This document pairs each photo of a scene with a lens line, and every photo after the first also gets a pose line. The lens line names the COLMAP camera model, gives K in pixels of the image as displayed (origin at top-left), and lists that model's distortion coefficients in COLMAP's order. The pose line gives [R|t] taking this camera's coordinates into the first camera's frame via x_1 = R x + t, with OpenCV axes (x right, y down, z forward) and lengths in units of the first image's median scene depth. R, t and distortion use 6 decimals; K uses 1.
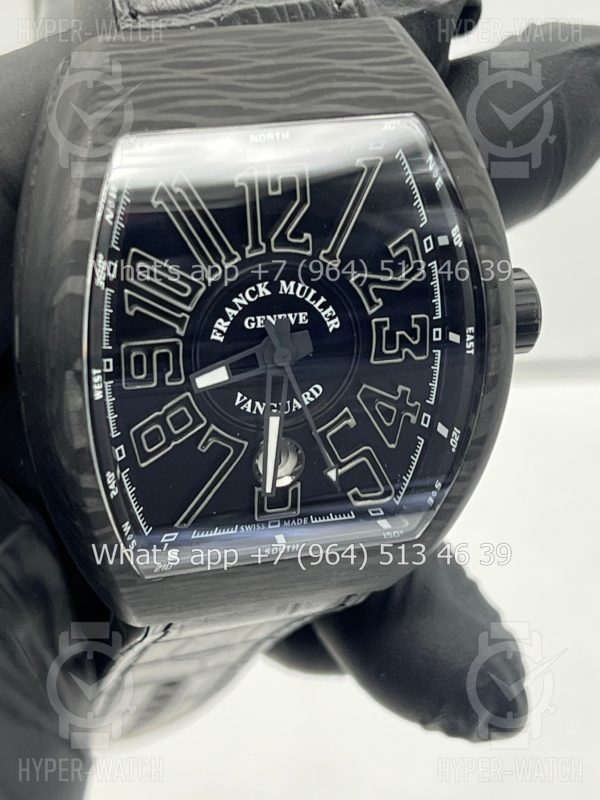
lens RADIAL K [[1871.8, 0, 300.0], [0, 1871.8, 400.0], [0, 0, 1]] dist [0.269614, -1.526702]
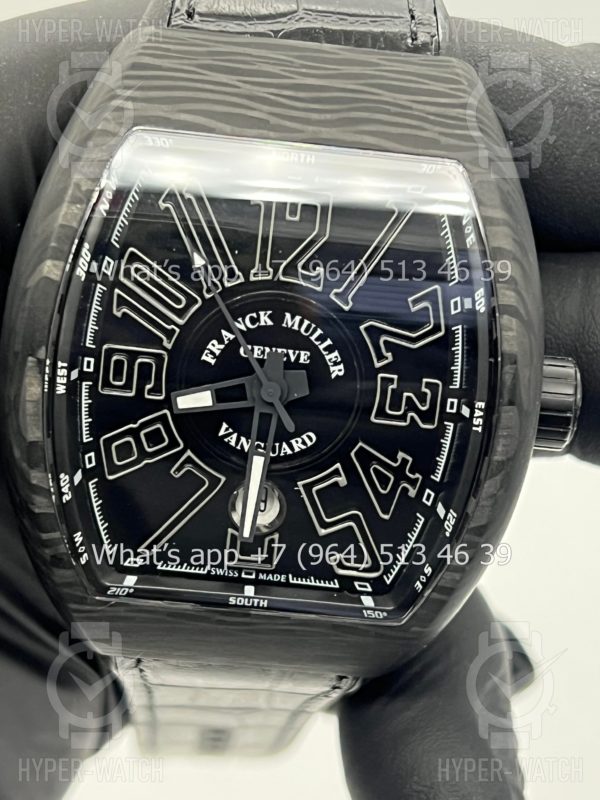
lens RADIAL K [[1871.8, 0, 300.0], [0, 1871.8, 400.0], [0, 0, 1]] dist [0.269614, -1.526702]
pose [[0.953033, 0.189004, -0.236656, 0.225124], [-0.206161, 0.977253, -0.049749, 0.023931], [0.221870, 0.096202, 0.970319, 0.097323]]
